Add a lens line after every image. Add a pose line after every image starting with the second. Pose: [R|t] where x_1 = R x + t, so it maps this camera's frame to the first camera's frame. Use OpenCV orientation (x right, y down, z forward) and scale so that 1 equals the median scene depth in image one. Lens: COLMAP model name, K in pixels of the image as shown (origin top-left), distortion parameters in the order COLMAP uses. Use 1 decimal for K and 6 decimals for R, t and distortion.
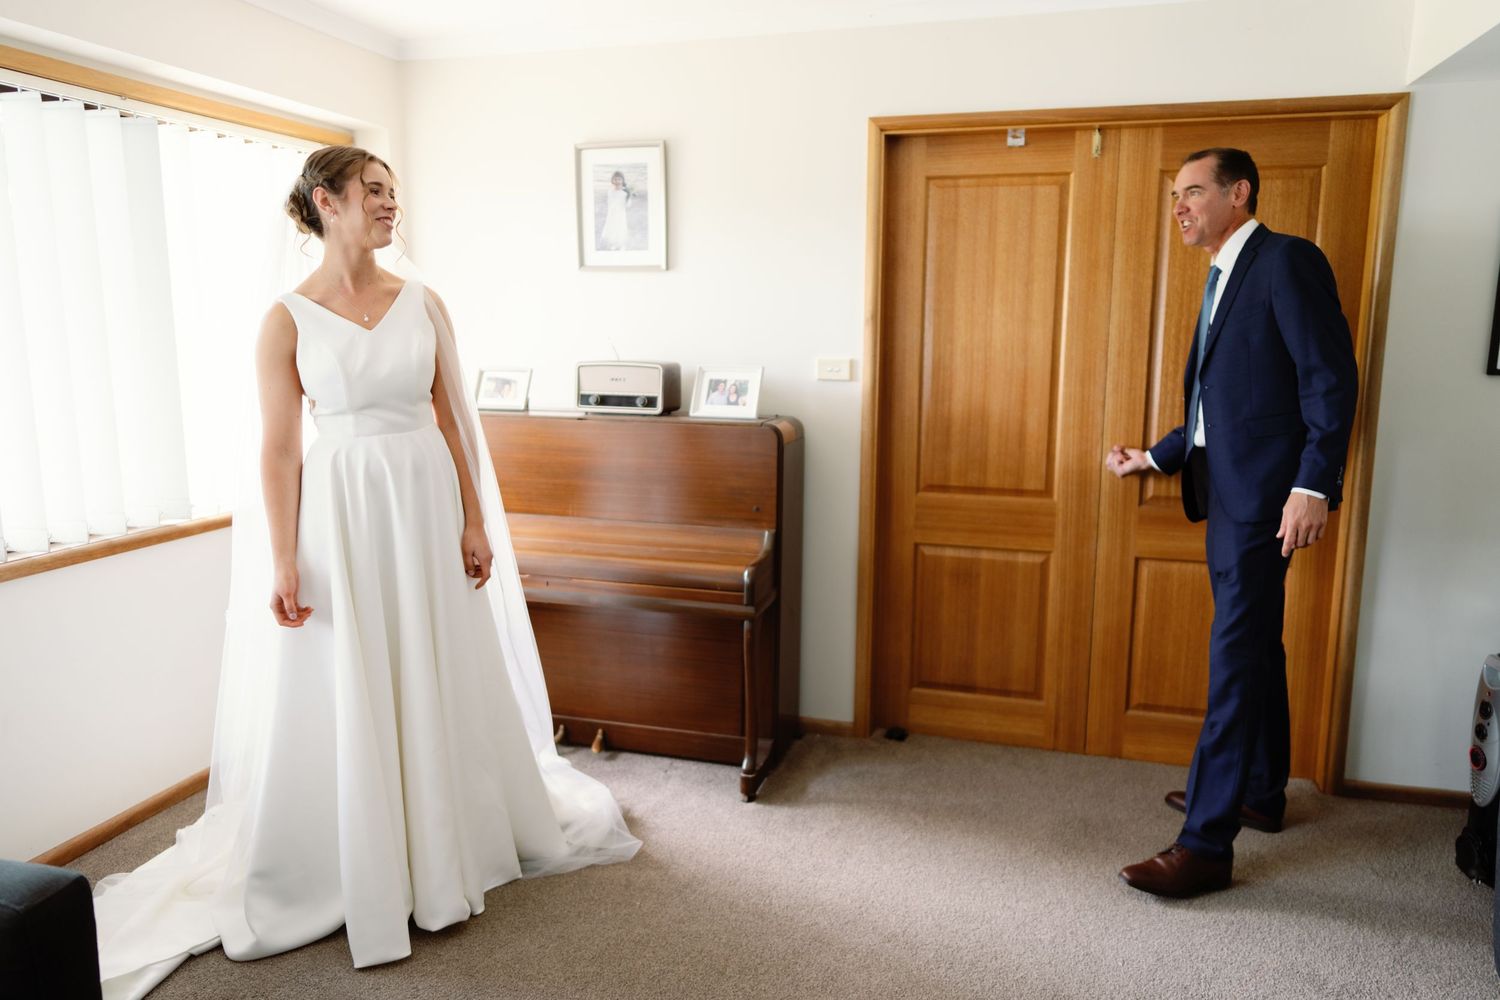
lens RADIAL K [[1060.9, 0, 762.0], [0, 1060.9, 487.4], [0, 0, 1]] dist [-0.000646, 0.004817]
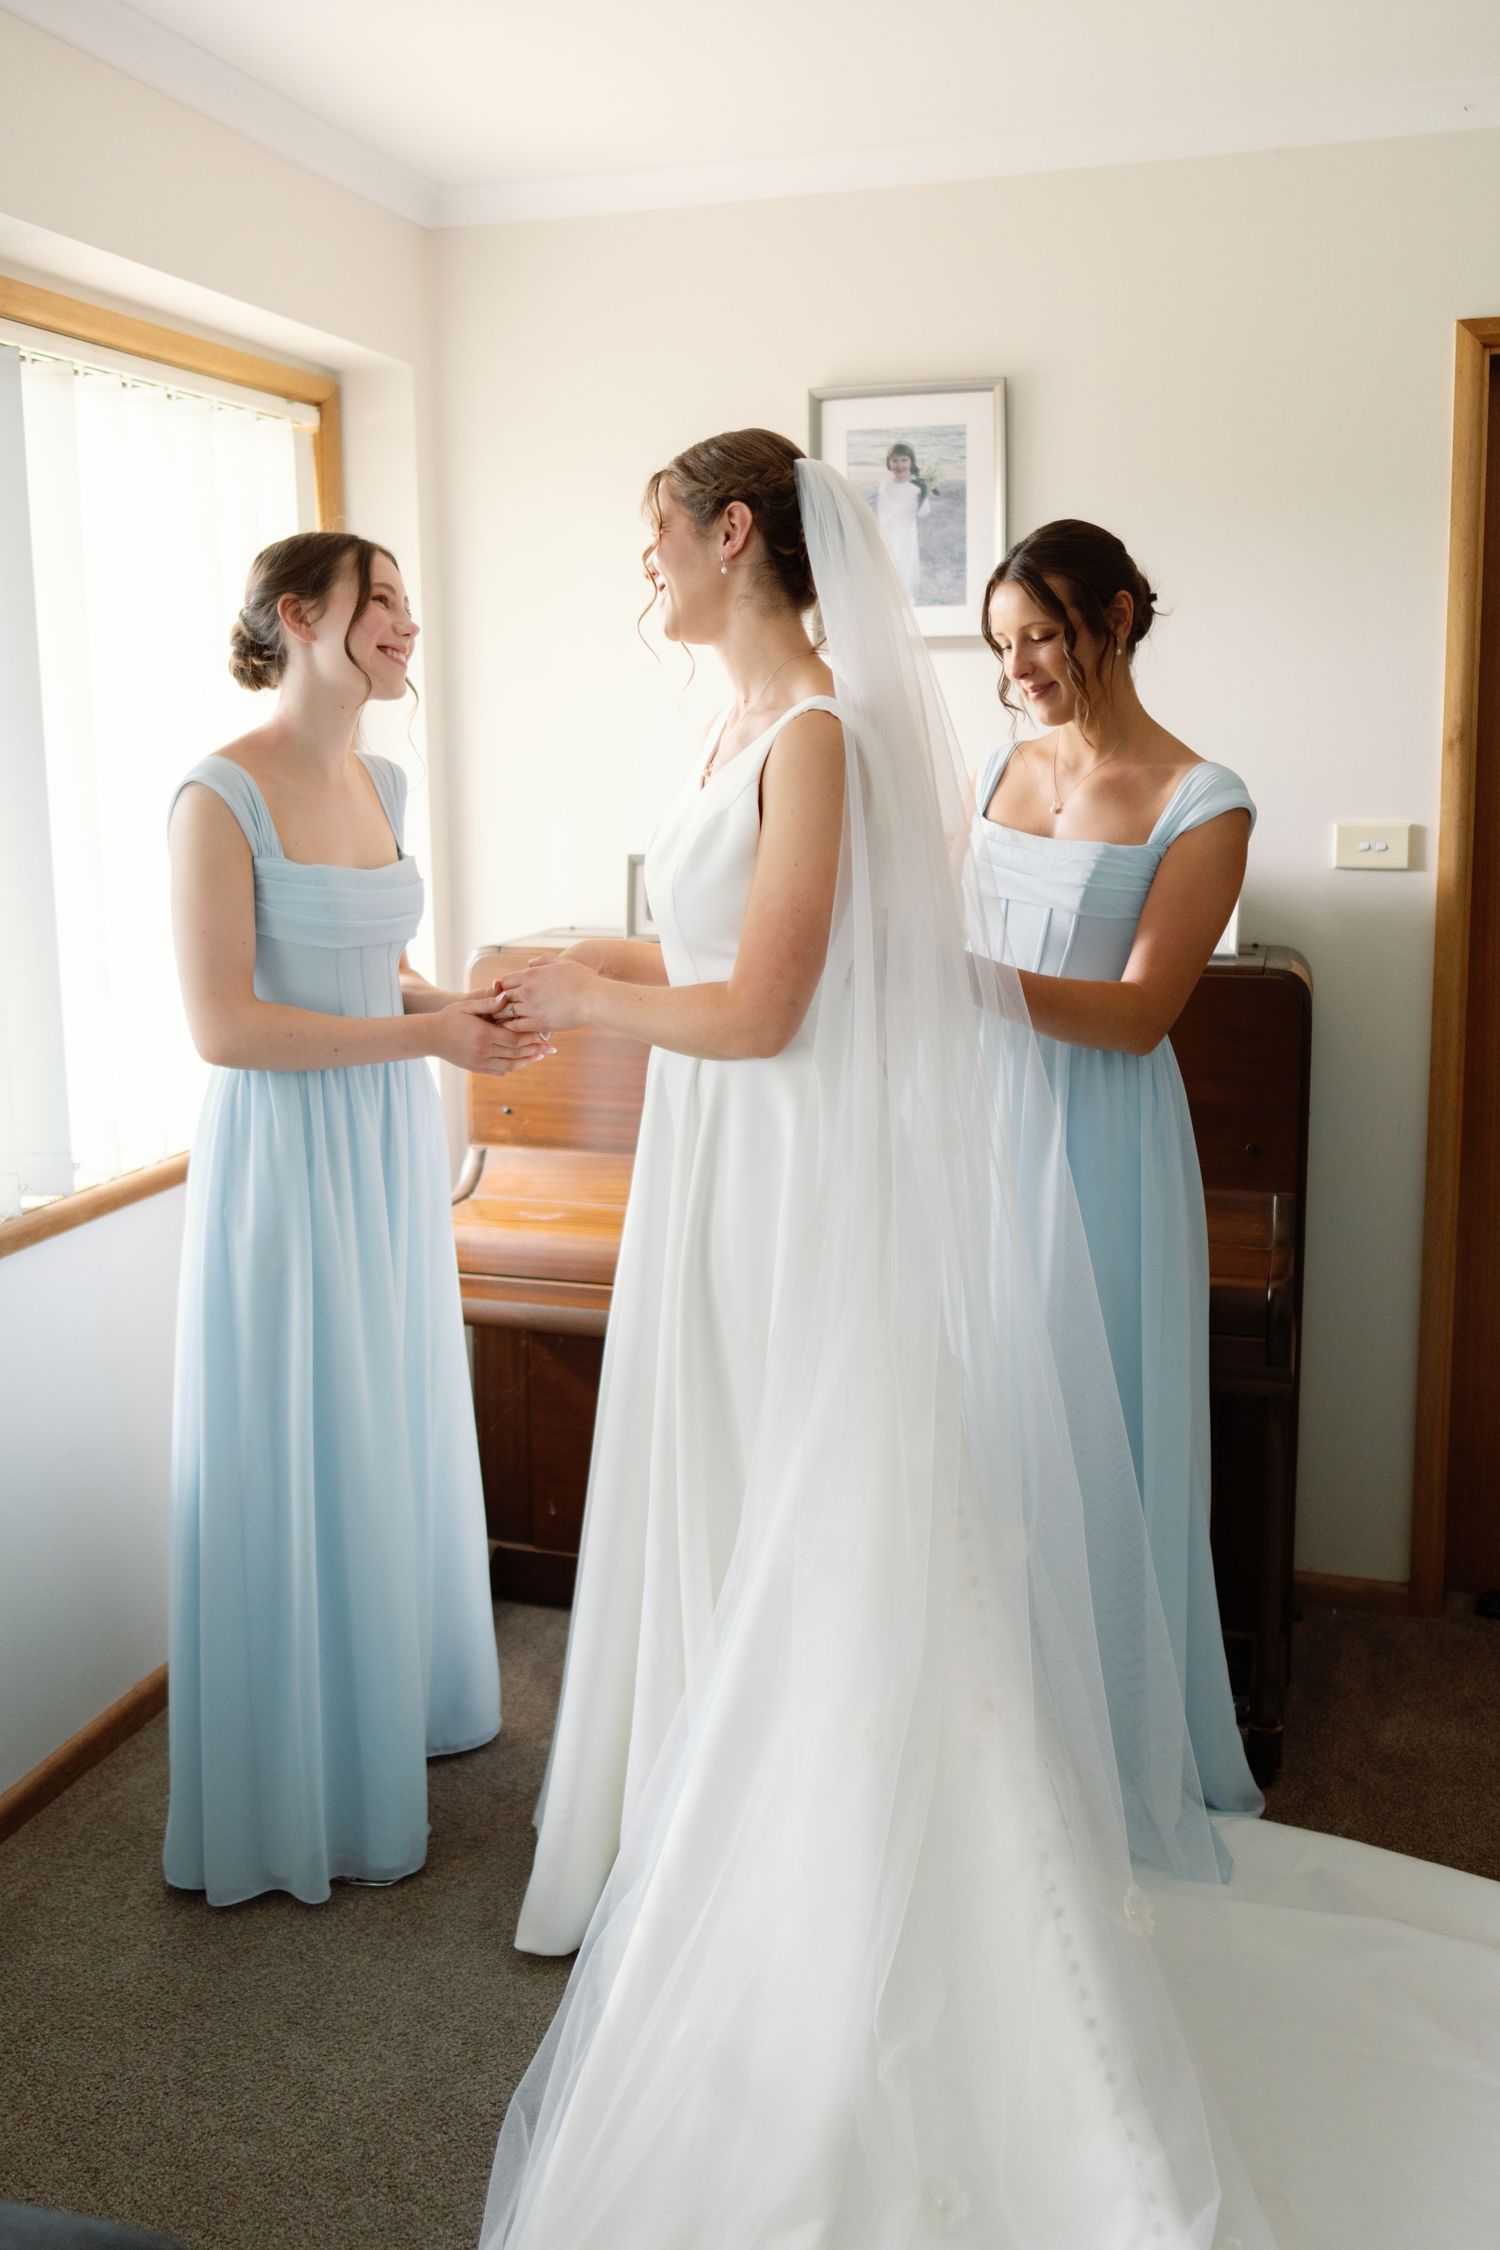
lens RADIAL K [[1916.0, 0, 766.7], [0, 1916.0, 966.9], [0, 0, 1]] dist [-0.004945, 0.012311]
pose [[0.999795, -0.016630, -0.011527, -0.199520], [0.016330, 0.999539, -0.025585, -0.040037], [0.011947, 0.025391, 0.999606, 0.139511]]
